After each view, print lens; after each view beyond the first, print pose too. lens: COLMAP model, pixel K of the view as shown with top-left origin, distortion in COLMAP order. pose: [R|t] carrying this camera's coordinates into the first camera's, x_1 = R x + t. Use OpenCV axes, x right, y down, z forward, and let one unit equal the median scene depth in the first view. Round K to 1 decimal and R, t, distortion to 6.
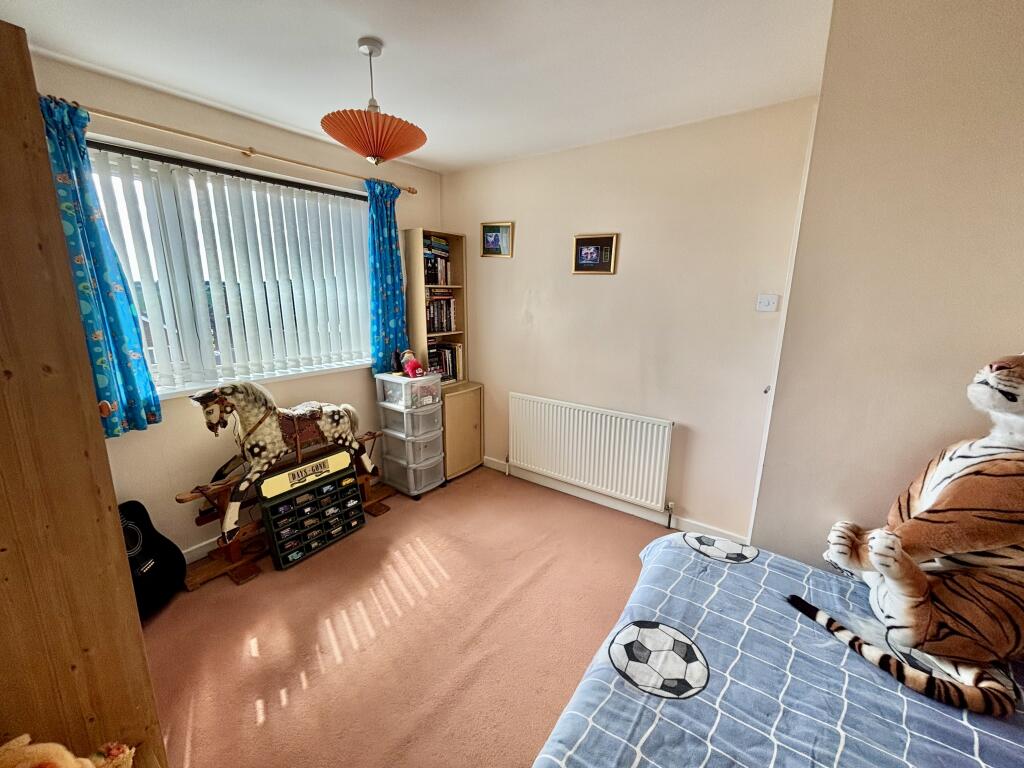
lens RADIAL K [[417.4, 0, 512.5], [0, 417.4, 383.3], [0, 0, 1]] dist [-0.002531, -0.000039]
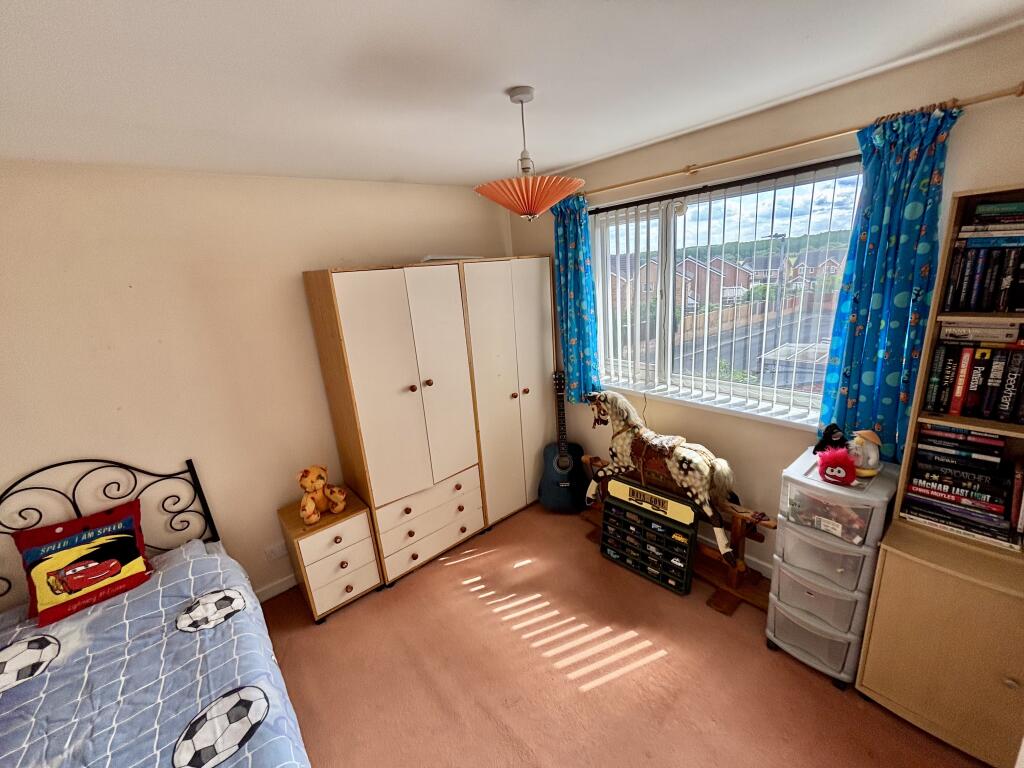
lens RADIAL K [[417.4, 0, 513.5], [0, 417.4, 386.9], [0, 0, 1]] dist [-0.002531, -0.000039]
pose [[-0.233565, 0.279194, -0.931396, 0.443269], [-0.130510, 0.940221, 0.314567, -0.314320], [0.963543, 0.195028, -0.183165, 0.826593]]
